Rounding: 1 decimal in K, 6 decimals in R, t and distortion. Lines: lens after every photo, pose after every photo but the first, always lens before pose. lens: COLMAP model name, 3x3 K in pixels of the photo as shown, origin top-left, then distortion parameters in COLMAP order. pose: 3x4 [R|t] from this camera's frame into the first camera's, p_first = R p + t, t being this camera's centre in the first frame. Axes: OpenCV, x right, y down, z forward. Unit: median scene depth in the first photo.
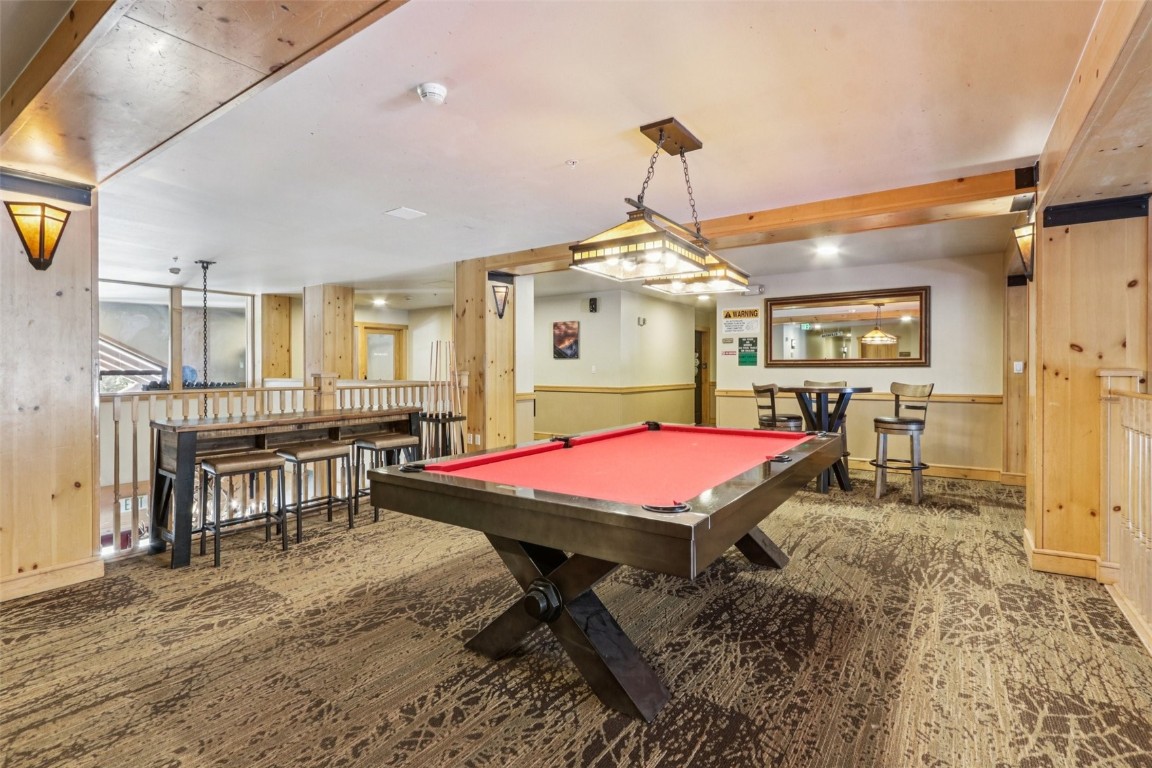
lens RADIAL K [[545.6, 0, 575.1], [0, 545.6, 371.7], [0, 0, 1]] dist [-0.000480, 0.000095]
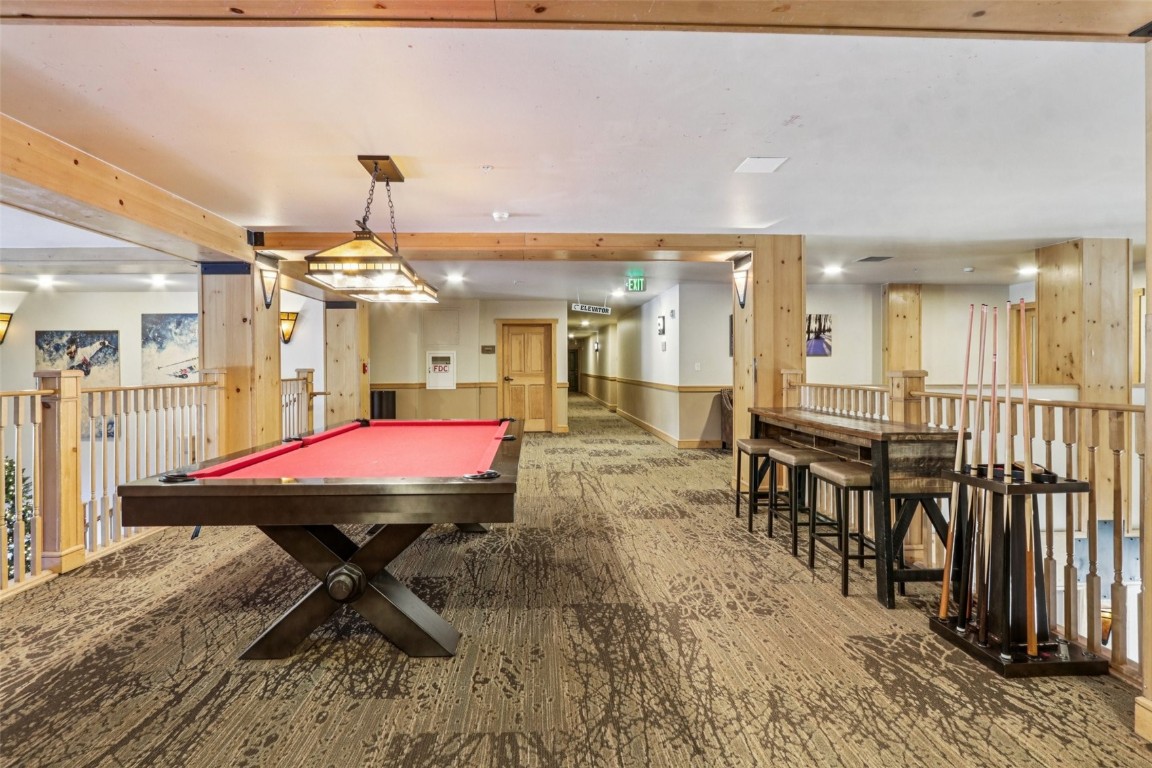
lens RADIAL K [[545.6, 0, 572.6], [0, 545.6, 376.3], [0, 0, 1]] dist [-0.000480, 0.000095]
pose [[-0.782664, 0.016214, -0.622233, 0.605841], [0.002698, 0.999740, 0.022658, -0.023654], [0.622439, 0.016055, -0.782504, 2.235671]]
